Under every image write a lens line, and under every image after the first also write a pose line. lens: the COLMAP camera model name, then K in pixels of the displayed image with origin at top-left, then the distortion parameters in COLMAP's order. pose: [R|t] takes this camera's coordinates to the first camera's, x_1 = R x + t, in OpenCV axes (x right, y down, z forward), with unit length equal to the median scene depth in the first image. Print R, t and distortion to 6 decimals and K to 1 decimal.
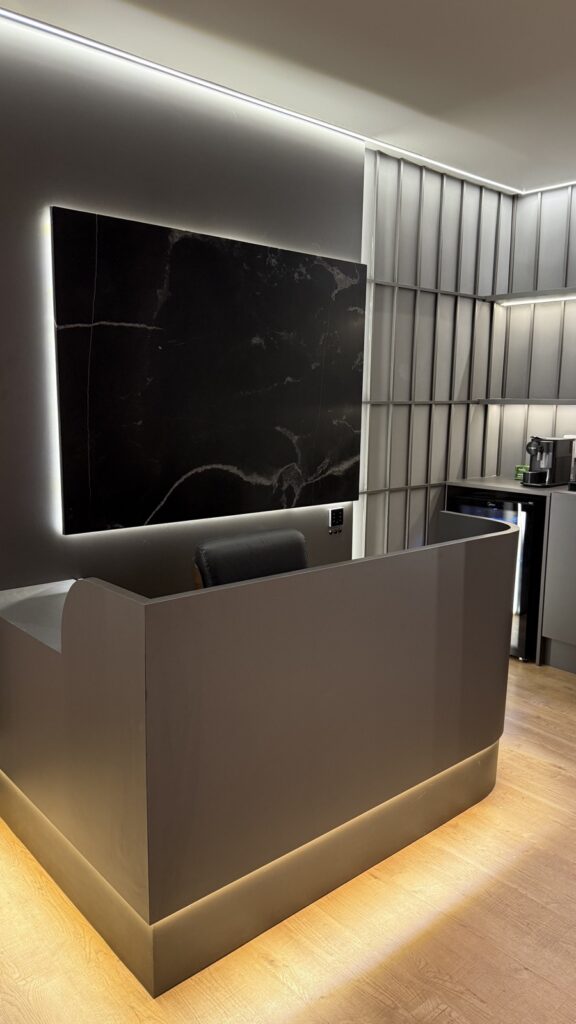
lens RADIAL K [[724.4, 0, 284.8], [0, 724.4, 515.0], [0, 0, 1]] dist [0.074057, -0.074626]
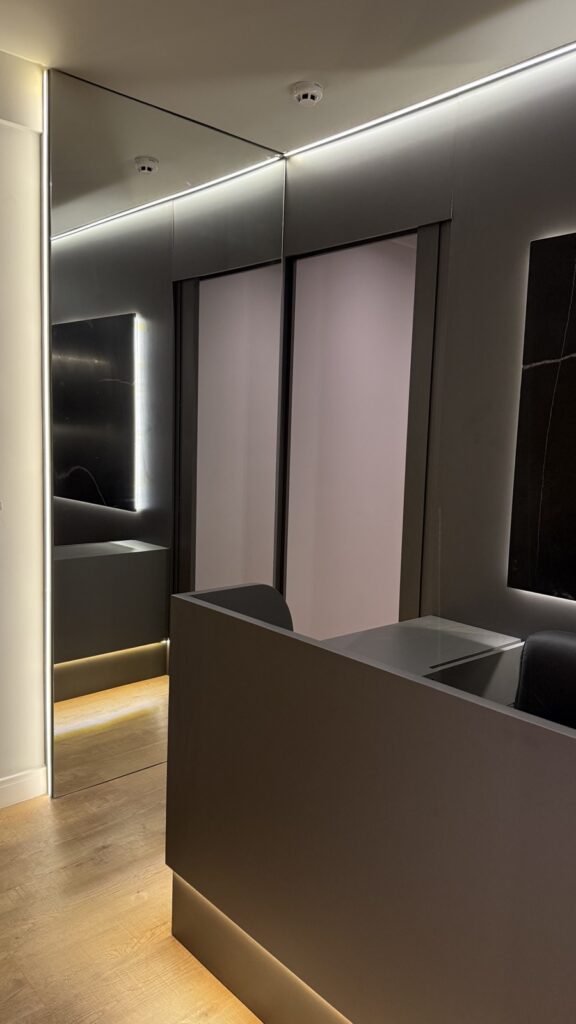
lens RADIAL K [[734.0, 0, 288.0], [0, 734.0, 512.0], [0, 0, 1]] dist [0.008768, -0.001823]
pose [[0.020623, 0.109258, -0.993799, 0.422811], [-0.186083, 0.977061, 0.103556, -0.076194], [0.982318, 0.182794, 0.040481, 0.458992]]
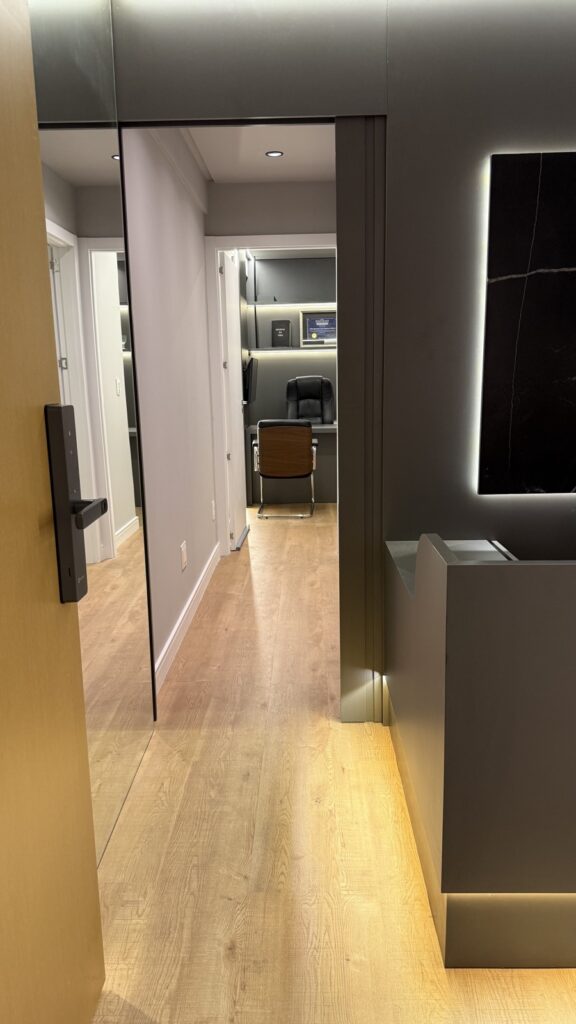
lens RADIAL K [[734.0, 0, 288.0], [0, 734.0, 512.0], [0, 0, 1]] dist [0.008768, -0.001823]
pose [[0.745416, 0.109494, -0.657546, 0.110215], [-0.080411, 0.993984, 0.074361, -0.001206], [0.661732, -0.002556, 0.749736, 0.058158]]
